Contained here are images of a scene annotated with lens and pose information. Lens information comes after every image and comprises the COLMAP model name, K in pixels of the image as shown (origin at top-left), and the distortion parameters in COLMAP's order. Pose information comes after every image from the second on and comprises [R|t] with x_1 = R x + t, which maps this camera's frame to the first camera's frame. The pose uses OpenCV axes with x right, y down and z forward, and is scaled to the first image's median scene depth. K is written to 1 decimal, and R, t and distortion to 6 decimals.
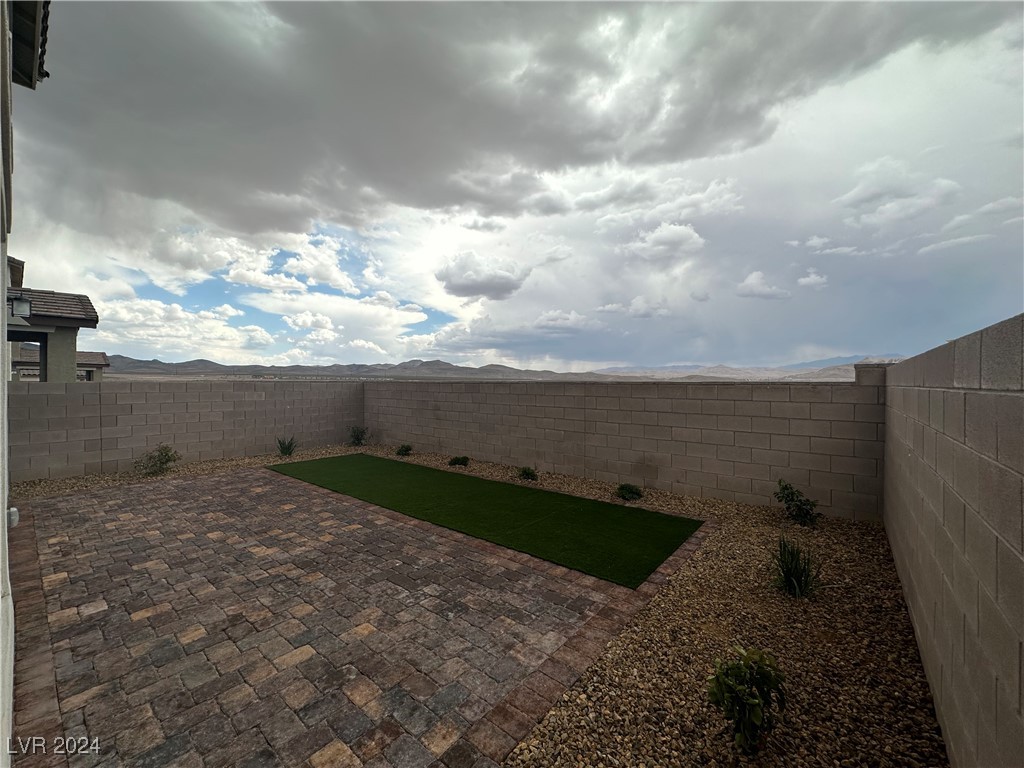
lens RADIAL K [[407.5, 0, 511.8], [0, 407.5, 389.4], [0, 0, 1]] dist [-0.002865, 0.001074]
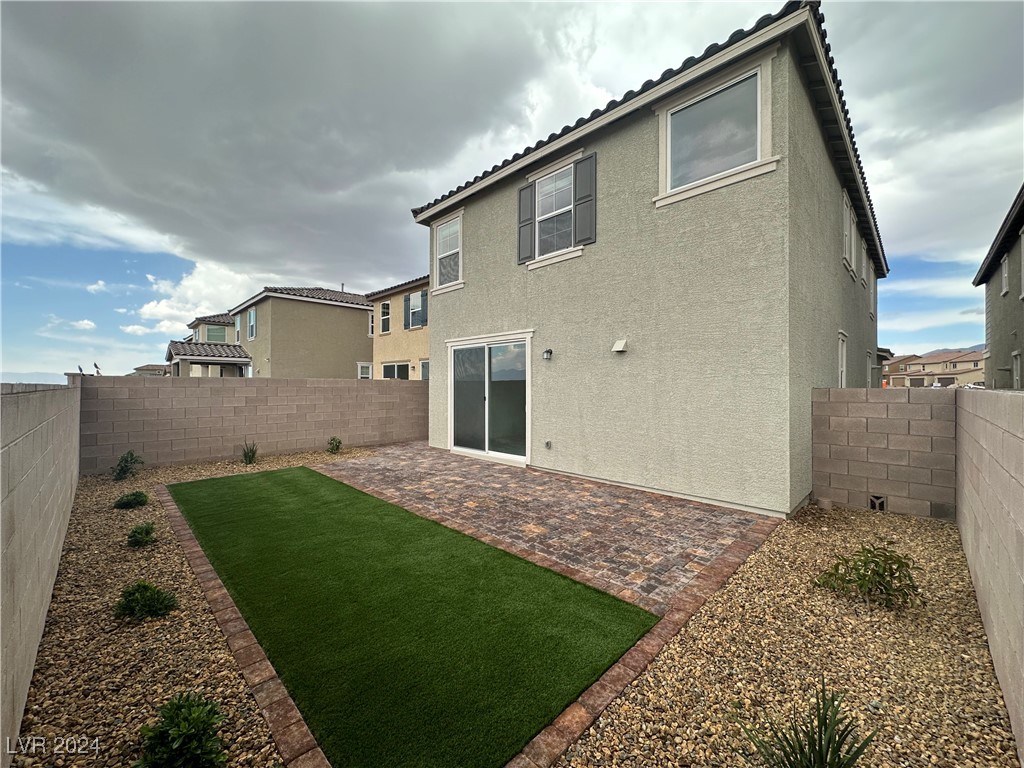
lens RADIAL K [[407.5, 0, 511.7], [0, 407.5, 387.1], [0, 0, 1]] dist [-0.002865, 0.001074]
pose [[-0.995271, -0.004460, 0.097036, -0.857451], [-0.002505, 0.999792, 0.020258, -0.044838], [-0.097106, 0.019919, -0.995075, 2.312890]]
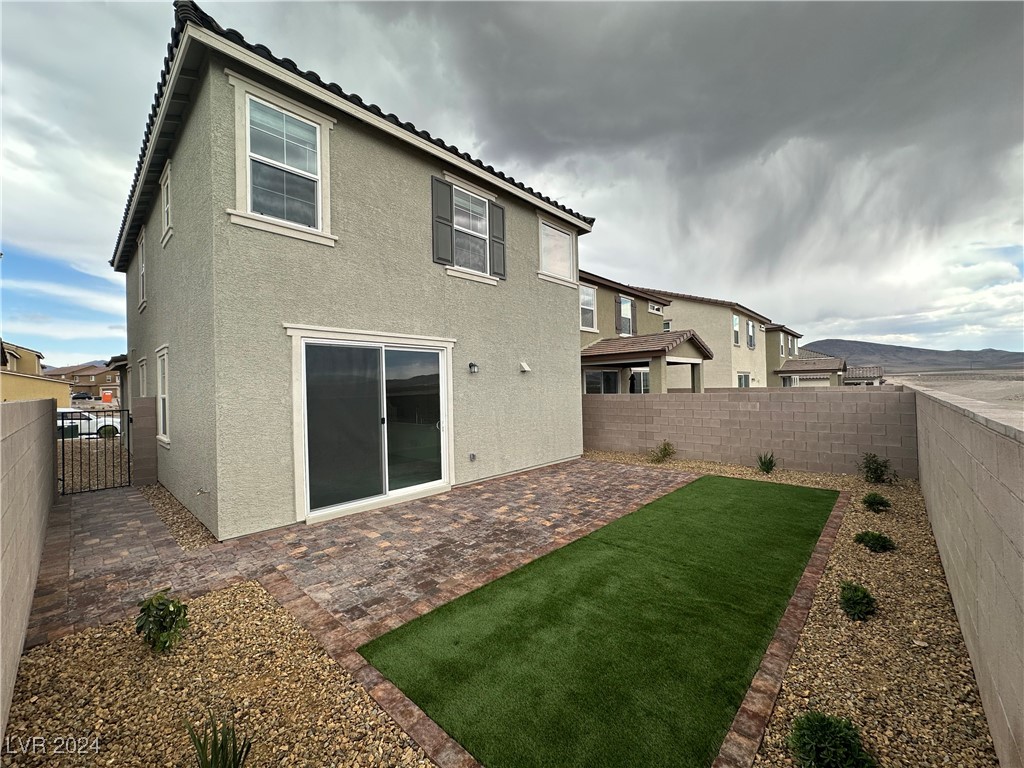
lens RADIAL K [[407.5, 0, 510.8], [0, 407.5, 388.2], [0, 0, 1]] dist [-0.002865, 0.001074]
pose [[-0.065187, -0.001359, -0.997872, 0.793458], [0.004411, 0.999989, -0.001650, -0.057444], [0.997863, -0.004510, -0.065180, 0.943321]]
